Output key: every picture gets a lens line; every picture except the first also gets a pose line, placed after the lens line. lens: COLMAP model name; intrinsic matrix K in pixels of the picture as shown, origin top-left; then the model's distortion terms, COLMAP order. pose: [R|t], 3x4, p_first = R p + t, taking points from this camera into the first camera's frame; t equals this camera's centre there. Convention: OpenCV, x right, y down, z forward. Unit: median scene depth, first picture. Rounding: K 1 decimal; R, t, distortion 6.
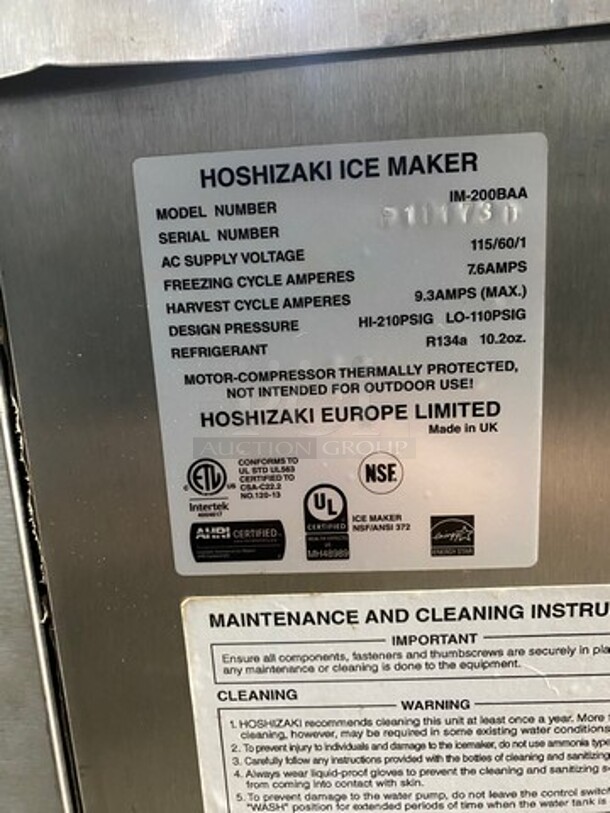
lens RADIAL K [[624.4, 0, 305.0], [0, 624.4, 405.9], [0, 0, 1]] dist [0.005935, 0.001059]
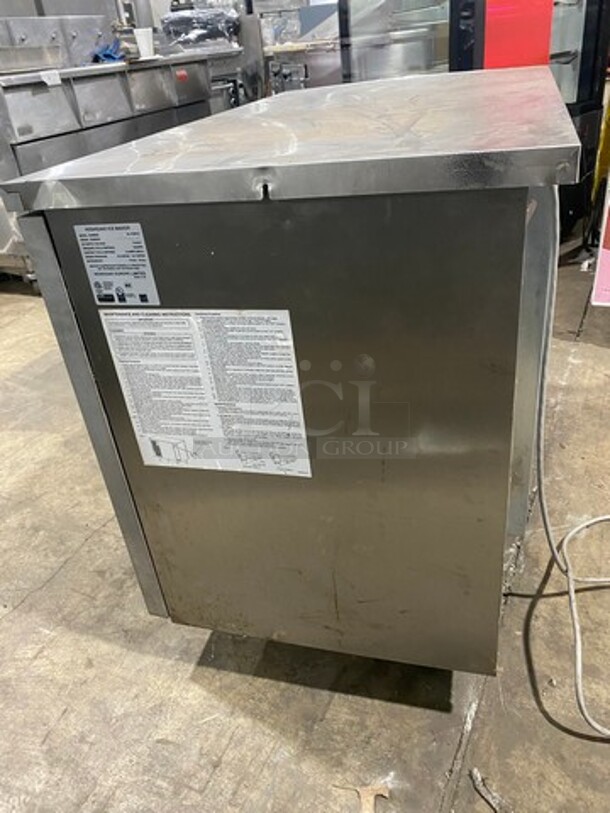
lens RADIAL K [[624.4, 0, 306.2], [0, 624.4, 406.7], [0, 0, 1]] dist [0.005935, 0.001059]
pose [[0.970691, 0.069295, -0.230125, 2.735111], [0.009146, 0.946187, 0.323492, -0.583109], [0.240158, -0.316116, 0.917821, -3.585956]]
